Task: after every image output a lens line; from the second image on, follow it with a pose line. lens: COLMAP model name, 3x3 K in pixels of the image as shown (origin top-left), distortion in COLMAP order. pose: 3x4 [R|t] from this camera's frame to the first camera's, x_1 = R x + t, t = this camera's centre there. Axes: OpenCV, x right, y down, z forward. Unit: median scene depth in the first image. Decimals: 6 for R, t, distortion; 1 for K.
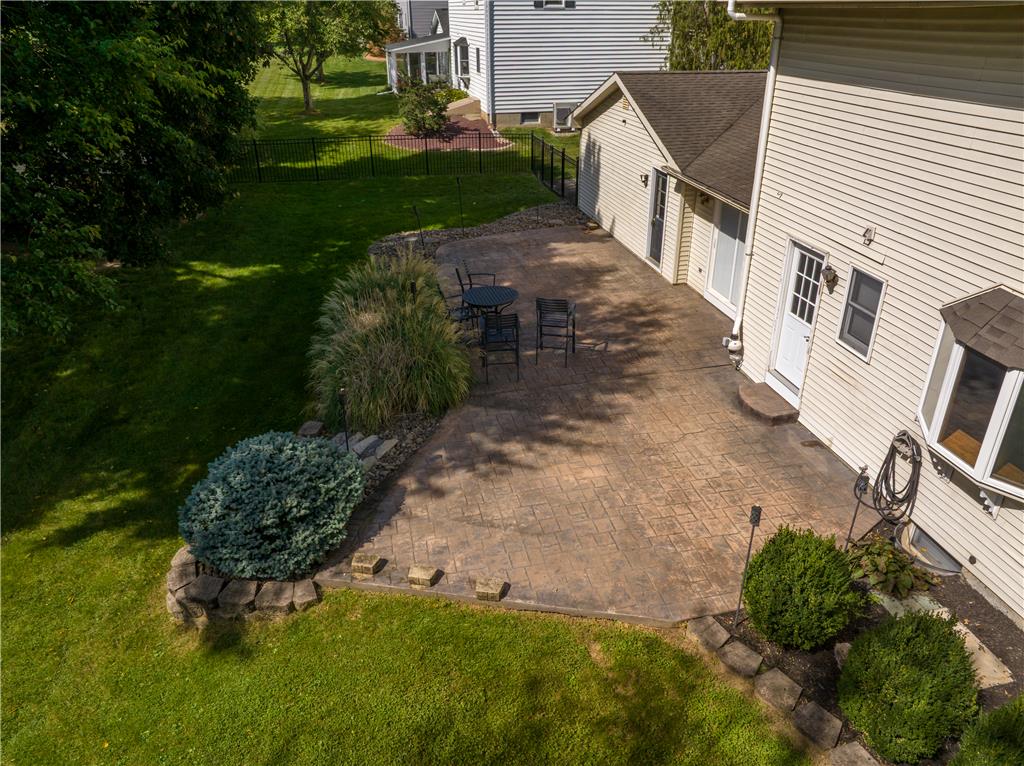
lens RADIAL K [[703.5, 0, 512.0], [0, 703.5, 383.0], [0, 0, 1]] dist [-0.042088, -0.002024]
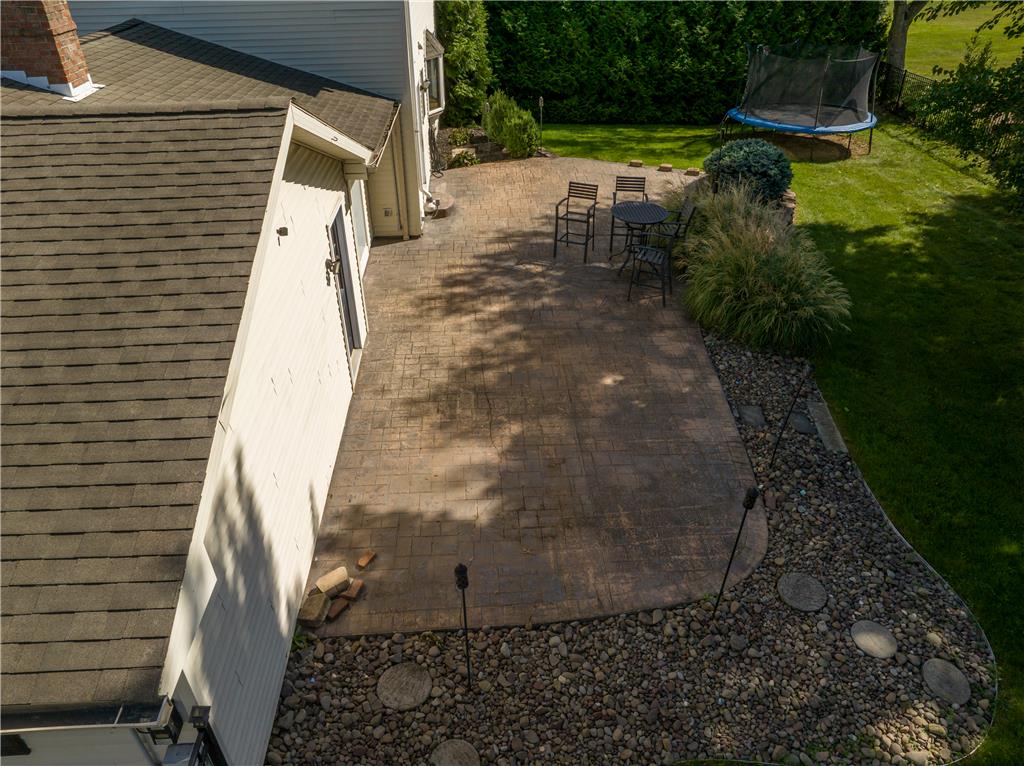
lens RADIAL K [[703.5, 0, 512.0], [0, 703.5, 383.0], [0, 0, 1]] dist [-0.042088, -0.002024]
pose [[-0.985235, -0.078905, 0.151942, -0.025813], [0.098688, 0.463461, 0.880605, -1.098090], [-0.139903, 0.882597, -0.448831, 2.056782]]
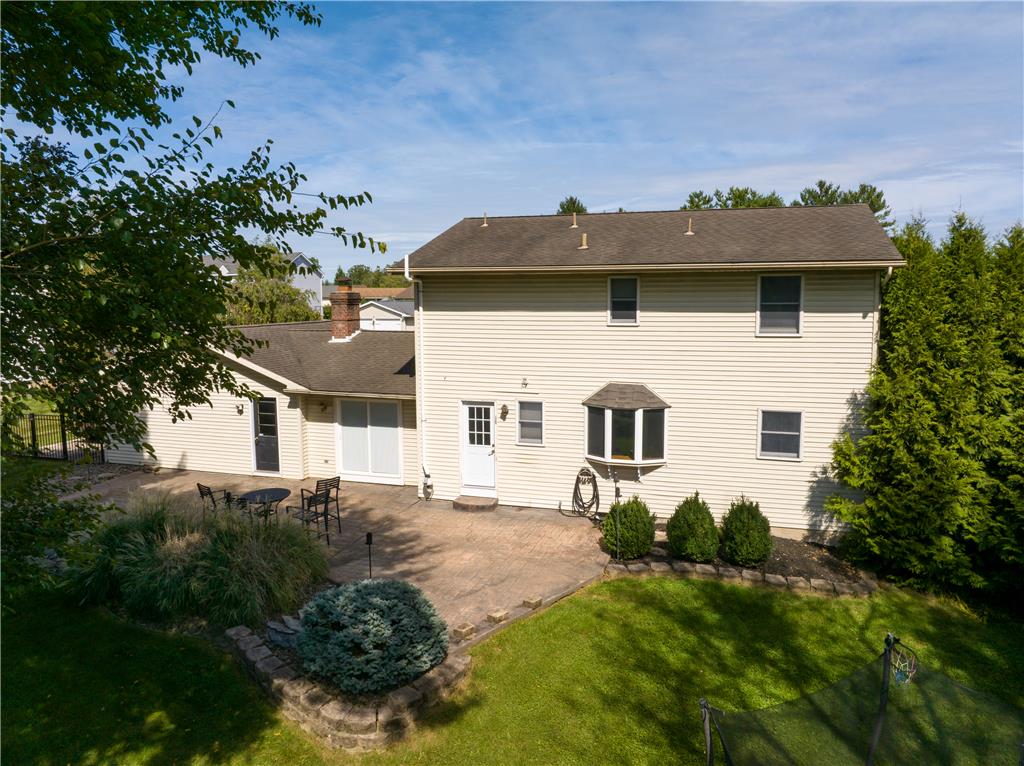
lens RADIAL K [[703.5, 0, 512.0], [0, 703.5, 383.0], [0, 0, 1]] dist [-0.042088, -0.002024]
pose [[0.484006, -0.060669, 0.872959, -1.008082], [0.394291, 0.905705, -0.155667, 0.065422], [-0.781200, 0.419544, 0.462288, 0.108409]]
